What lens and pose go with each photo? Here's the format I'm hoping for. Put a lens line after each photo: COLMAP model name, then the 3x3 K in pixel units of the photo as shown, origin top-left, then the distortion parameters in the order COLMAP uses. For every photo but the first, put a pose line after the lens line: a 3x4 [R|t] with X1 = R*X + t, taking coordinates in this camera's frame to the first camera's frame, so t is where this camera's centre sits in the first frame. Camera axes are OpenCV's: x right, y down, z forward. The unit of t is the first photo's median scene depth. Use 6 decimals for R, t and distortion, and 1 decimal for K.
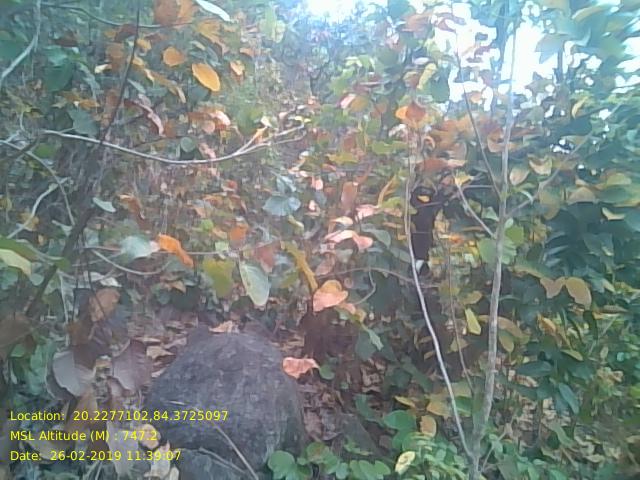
lens RADIAL K [[516.7, 0, 332.2], [0, 516.7, 233.2], [0, 0, 1]] dist [-0.007257, -0.022829]
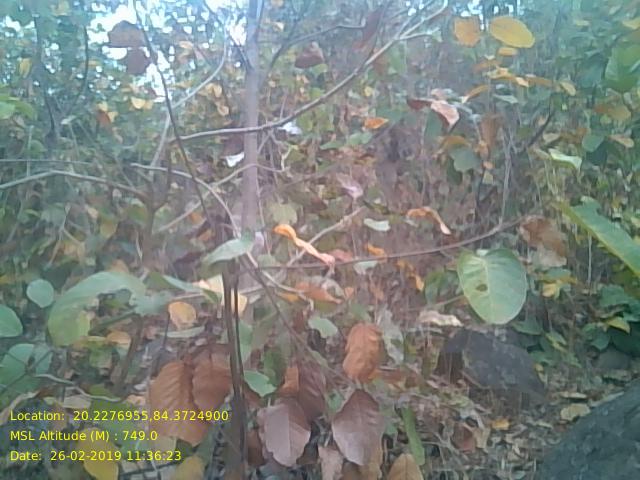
lens RADIAL K [[516.7, 0, 324.8], [0, 516.7, 239.1], [0, 0, 1]] dist [-0.007257, -0.022829]
pose [[0.586610, -0.229362, -0.776712, 0.085149], [0.153789, 0.973156, -0.171223, 0.056707], [0.795134, -0.019008, 0.606136, 0.253916]]
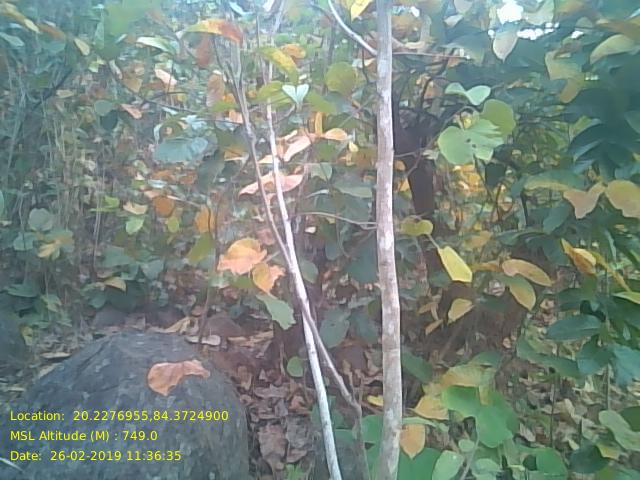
lens RADIAL K [[516.7, 0, 322.6], [0, 516.7, 236.2], [0, 0, 1]] dist [-0.007257, -0.022829]
pose [[0.982076, -0.150767, -0.113122, 0.159493], [0.154319, 0.987747, 0.023278, 0.078065], [0.108226, -0.040318, 0.993308, 0.300305]]
